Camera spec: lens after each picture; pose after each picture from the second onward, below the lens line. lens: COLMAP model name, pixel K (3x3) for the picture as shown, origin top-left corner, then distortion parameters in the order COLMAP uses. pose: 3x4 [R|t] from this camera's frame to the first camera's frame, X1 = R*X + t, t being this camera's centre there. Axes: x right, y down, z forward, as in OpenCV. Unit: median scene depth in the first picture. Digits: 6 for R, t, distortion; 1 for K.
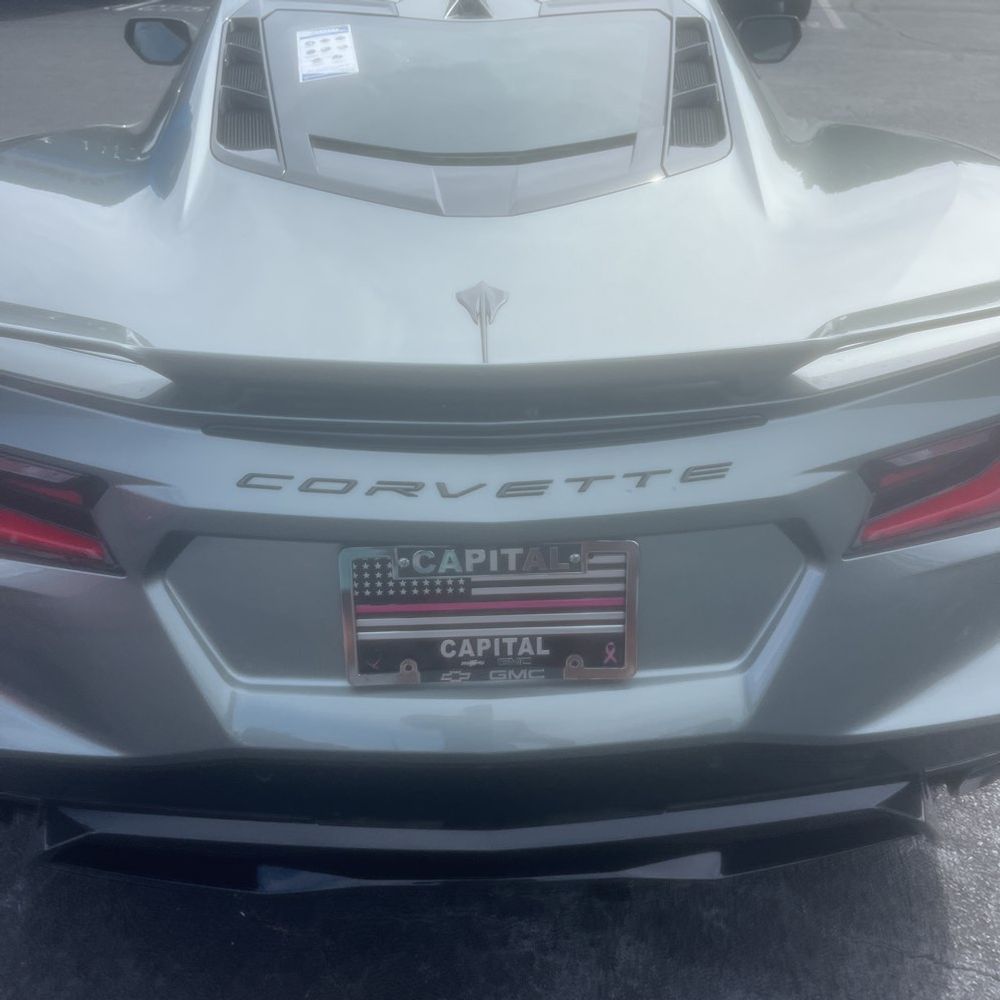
lens RADIAL K [[1025.3, 0, 505.7], [0, 1025.3, 505.8], [0, 0, 1]] dist [0.027230, -0.043090]
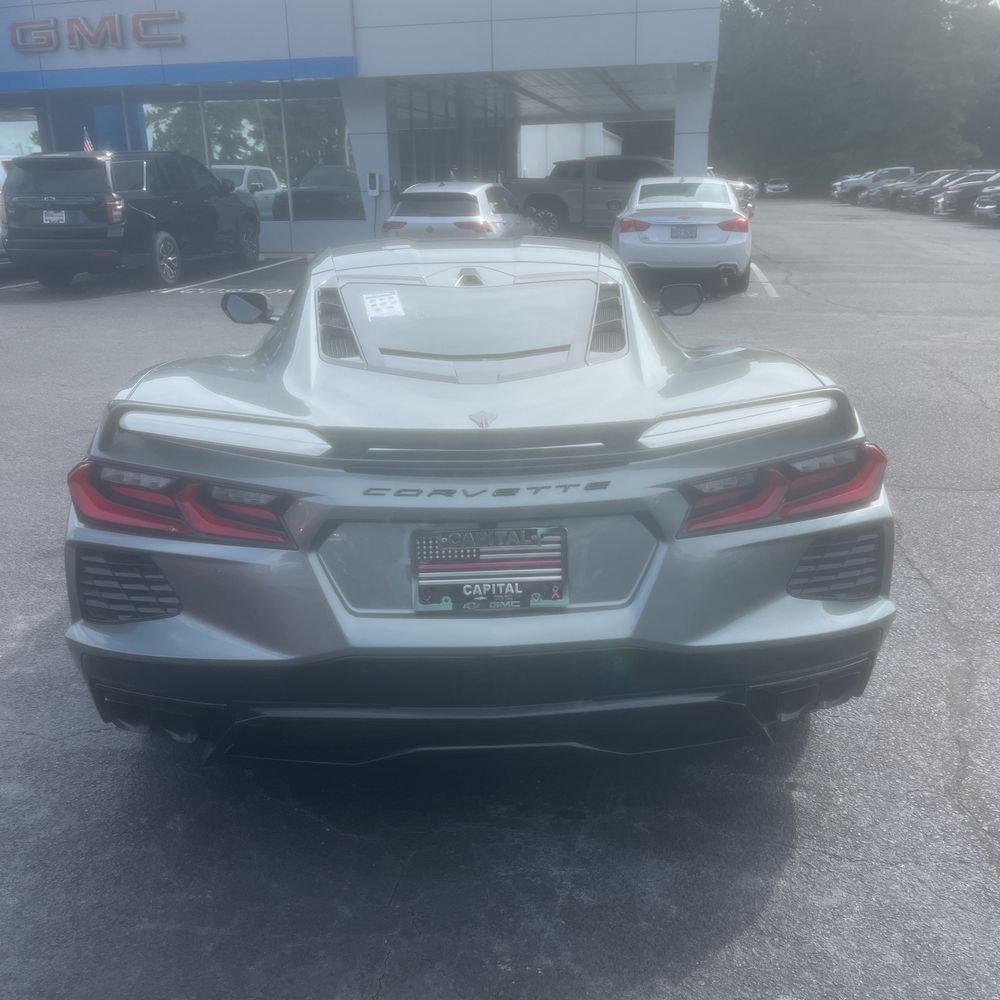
lens RADIAL K [[1026.5, 0, 503.2], [0, 1026.5, 489.8], [0, 0, 1]] dist [0.024876, -0.019492]
pose [[0.999821, -0.017448, 0.007384, -0.002081], [0.018751, 0.966986, -0.254138, 0.435585], [-0.002706, 0.254231, 0.967140, -0.841088]]
